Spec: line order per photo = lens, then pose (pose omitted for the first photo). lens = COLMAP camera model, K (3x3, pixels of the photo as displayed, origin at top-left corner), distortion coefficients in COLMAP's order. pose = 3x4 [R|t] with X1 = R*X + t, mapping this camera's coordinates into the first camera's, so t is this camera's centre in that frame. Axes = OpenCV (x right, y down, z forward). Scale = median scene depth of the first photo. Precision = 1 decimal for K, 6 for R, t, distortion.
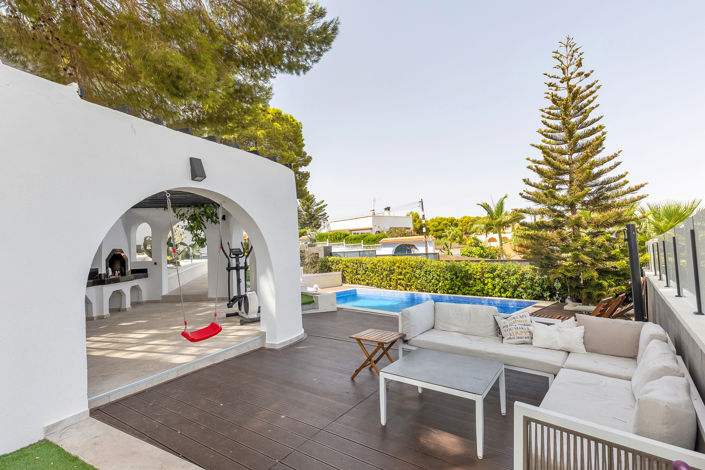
lens RADIAL K [[325.2, 0, 361.2], [0, 325.2, 239.4], [0, 0, 1]] dist [0.004716, 0.000343]
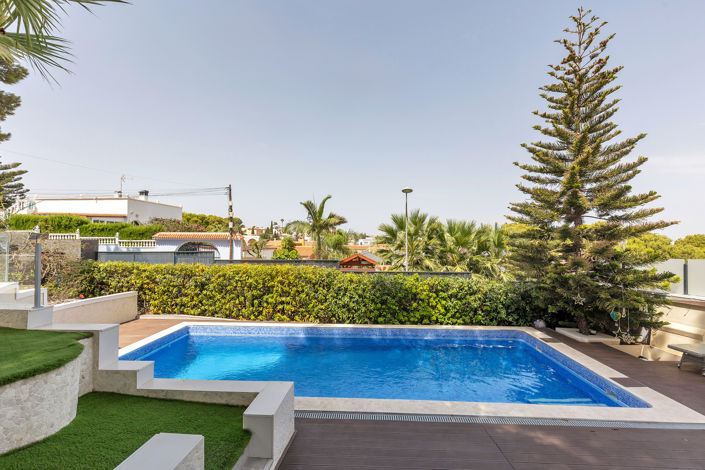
lens RADIAL K [[325.2, 0, 361.2], [0, 325.2, 239.4], [0, 0, 1]] dist [0.004716, 0.000343]
pose [[0.741794, 0.059574, 0.667976, -0.151629], [-0.057191, 0.998038, -0.025500, 0.010618], [-0.668184, -0.019286, 0.743746, 0.389599]]
